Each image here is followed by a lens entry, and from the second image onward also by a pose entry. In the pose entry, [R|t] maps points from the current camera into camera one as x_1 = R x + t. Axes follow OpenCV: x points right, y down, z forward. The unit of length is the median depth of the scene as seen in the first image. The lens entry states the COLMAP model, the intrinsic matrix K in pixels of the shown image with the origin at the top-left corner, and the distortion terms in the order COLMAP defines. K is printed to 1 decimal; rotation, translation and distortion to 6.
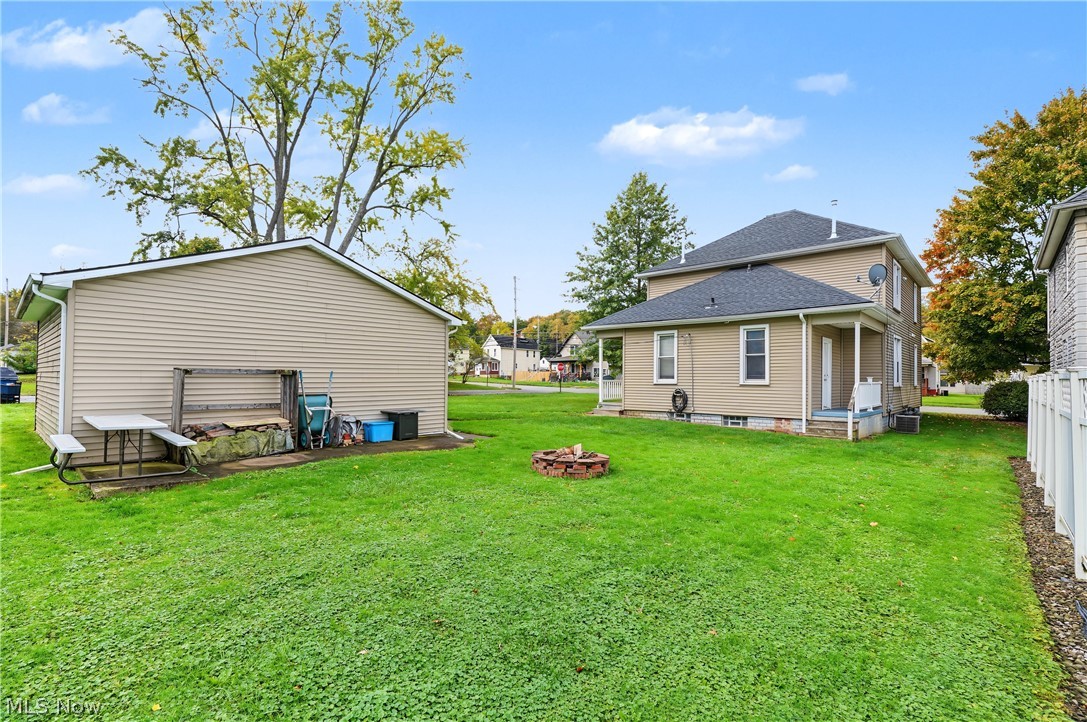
lens RADIAL K [[492.7, 0, 543.5], [0, 492.7, 364.0], [0, 0, 1]] dist [-0.002415, 0.000426]
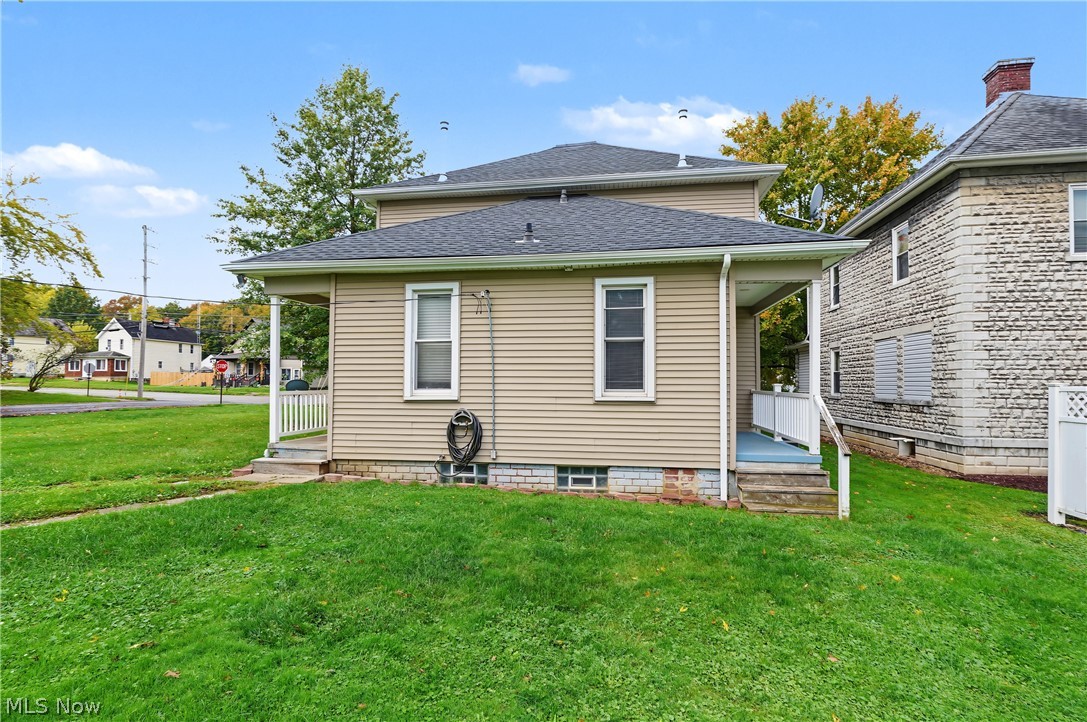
lens RADIAL K [[492.6, 0, 536.5], [0, 492.6, 366.0], [0, 0, 1]] dist [-0.002870, -0.000339]
pose [[0.838622, 0.013951, 0.544535, 0.063134], [-0.013429, 0.999898, -0.004936, 0.007770], [-0.544548, -0.003173, 0.838724, 0.438070]]
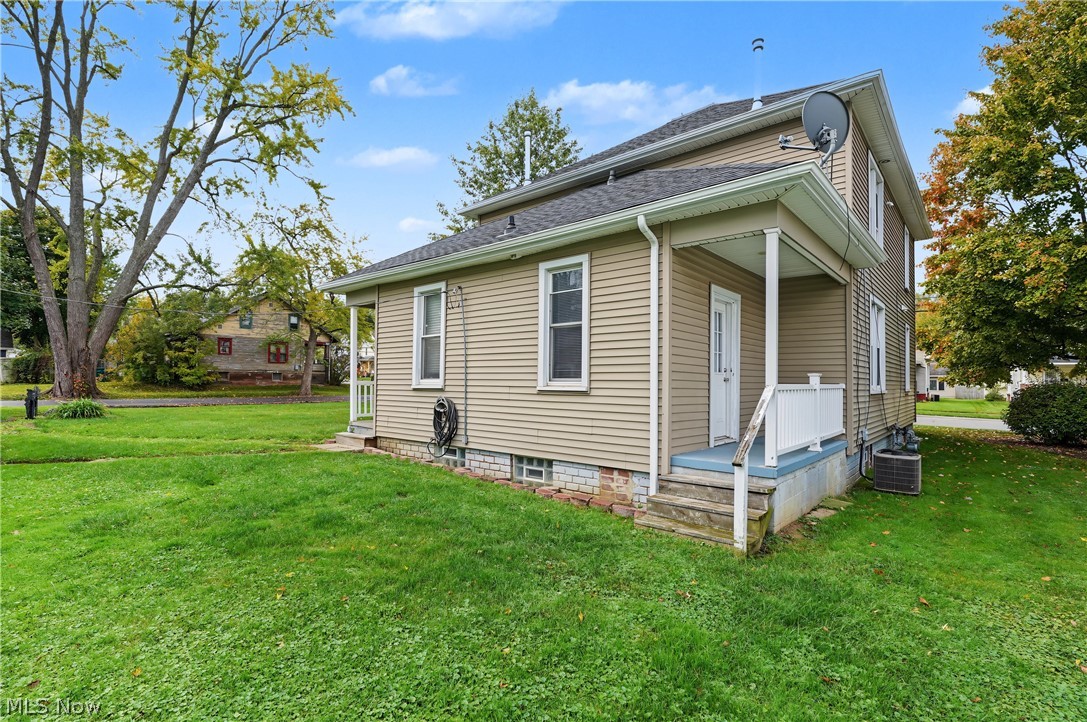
lens RADIAL K [[492.7, 0, 543.5], [0, 492.7, 364.0], [0, 0, 1]] dist [-0.002415, 0.000426]
pose [[0.999772, 0.000598, 0.021339, 0.273630], [-0.000473, 0.999983, -0.005839, 0.013859], [-0.021342, 0.005828, 0.999755, 0.375019]]
